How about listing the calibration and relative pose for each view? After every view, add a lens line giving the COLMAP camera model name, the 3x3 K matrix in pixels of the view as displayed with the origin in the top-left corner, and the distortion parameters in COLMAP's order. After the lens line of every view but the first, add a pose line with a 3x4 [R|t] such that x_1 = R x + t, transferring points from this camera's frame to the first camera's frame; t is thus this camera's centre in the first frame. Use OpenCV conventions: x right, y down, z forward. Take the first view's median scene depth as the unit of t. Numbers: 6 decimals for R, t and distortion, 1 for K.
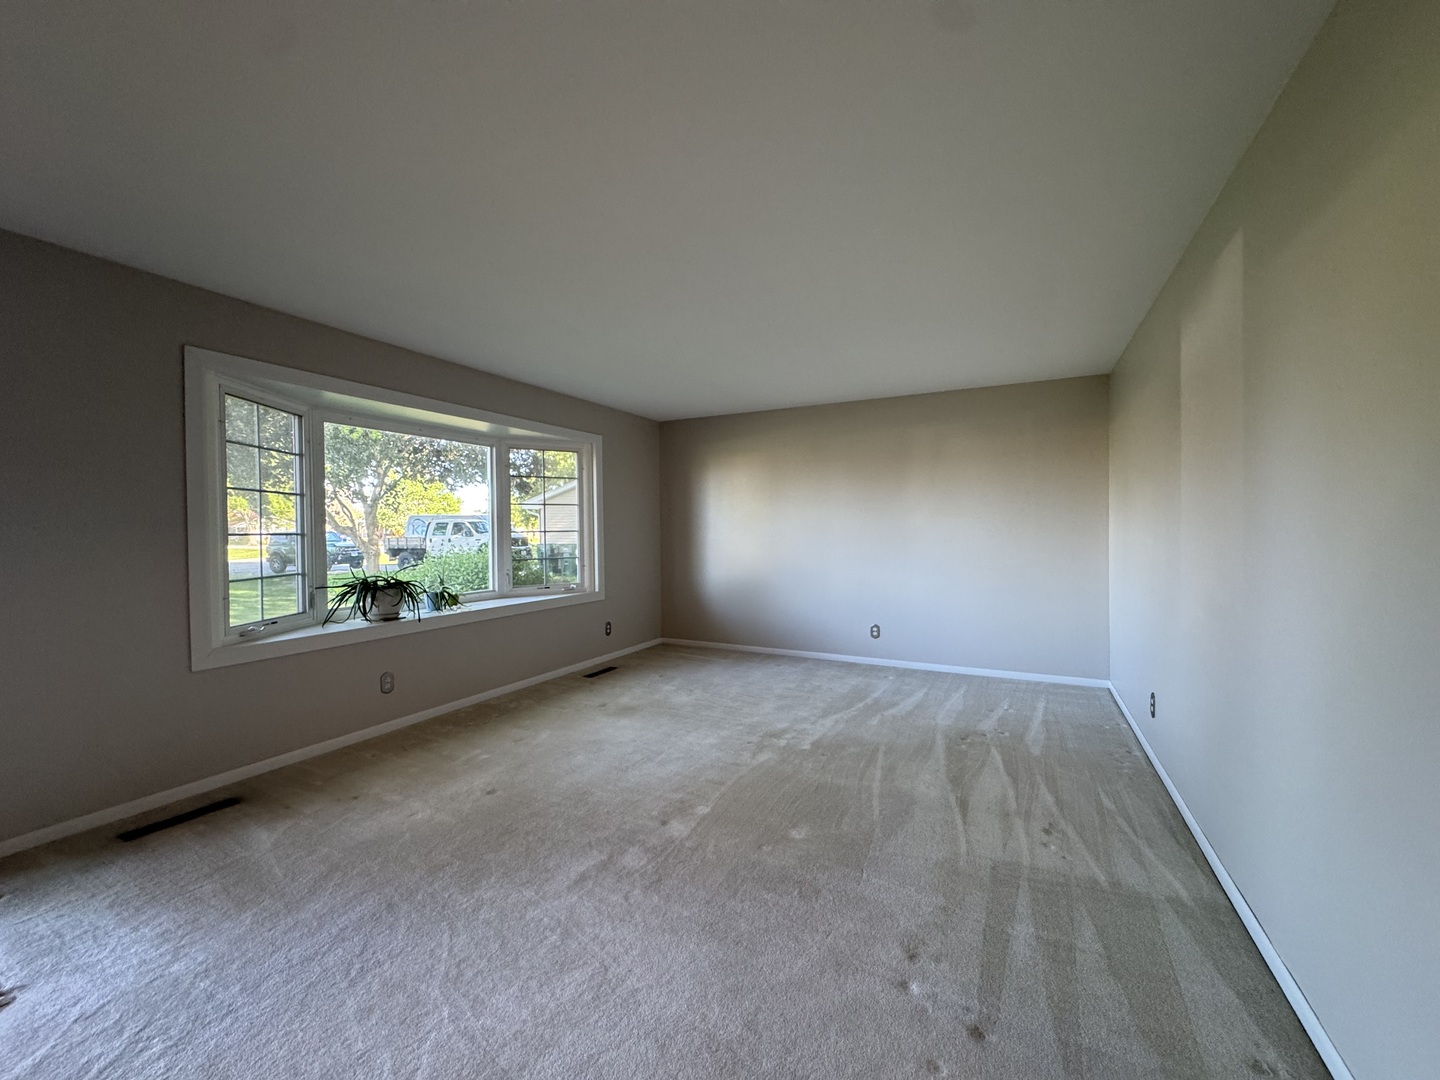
lens RADIAL K [[575.6, 0, 715.0], [0, 575.6, 535.3], [0, 0, 1]] dist [-0.001249, -0.000087]
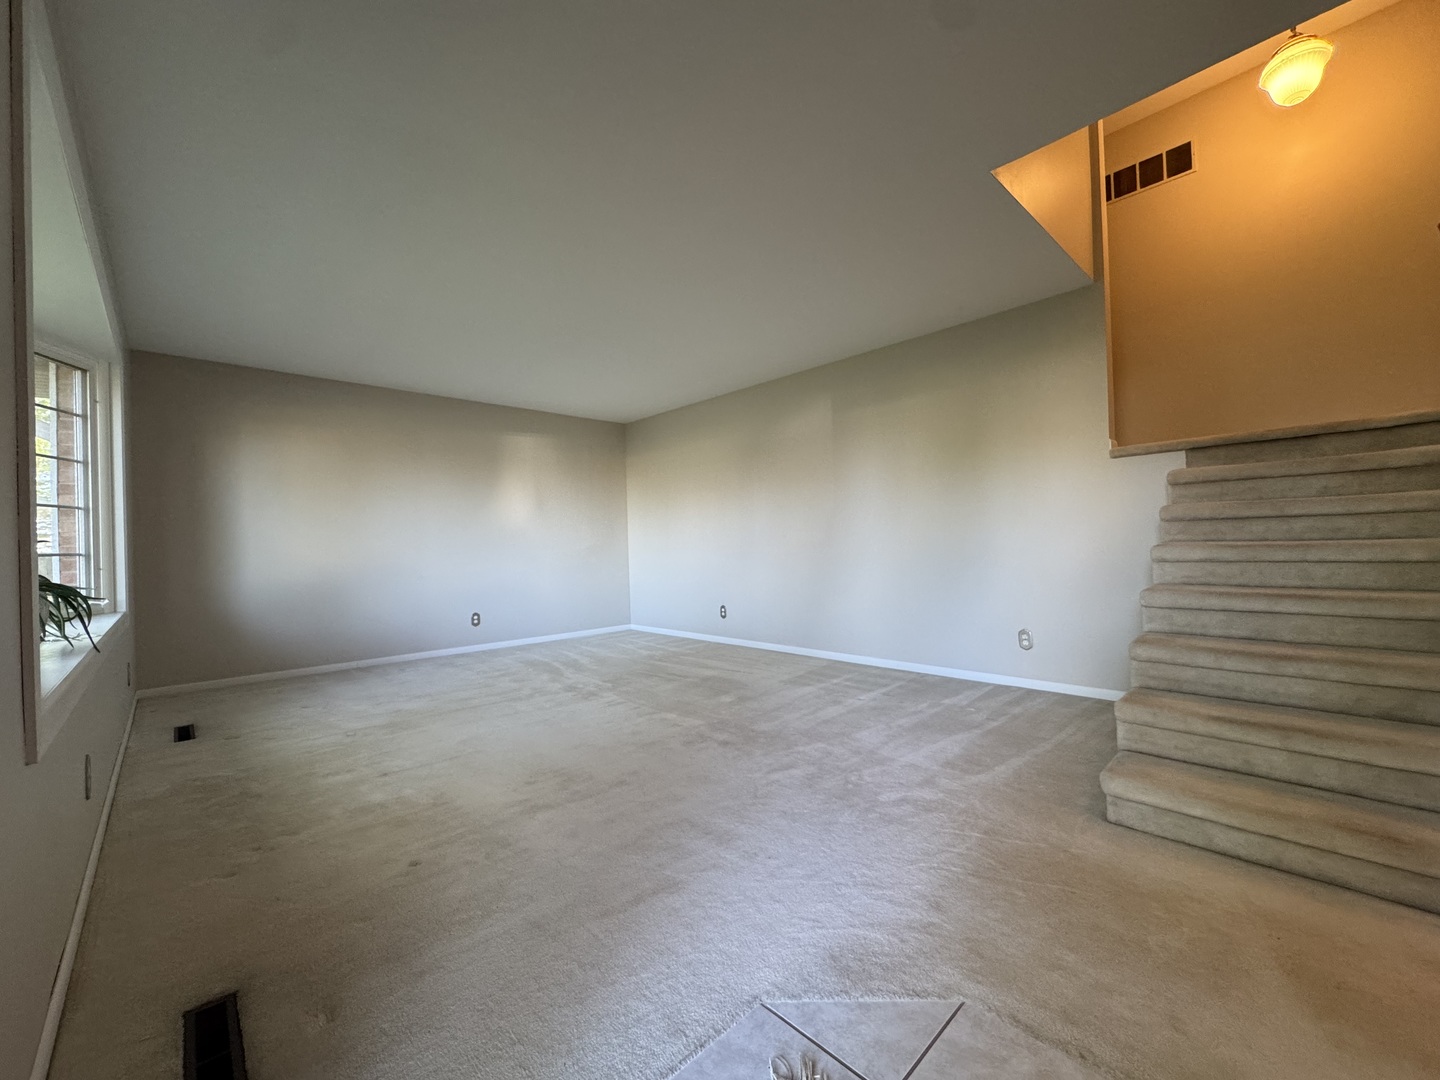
lens RADIAL K [[575.6, 0, 715.0], [0, 575.6, 535.3], [0, 0, 1]] dist [-0.001249, -0.000087]
pose [[0.325379, 0.018034, 0.945412, -0.816060], [0.031657, 0.999050, -0.029953, 0.080358], [-0.945053, 0.039675, 0.324499, 0.321784]]
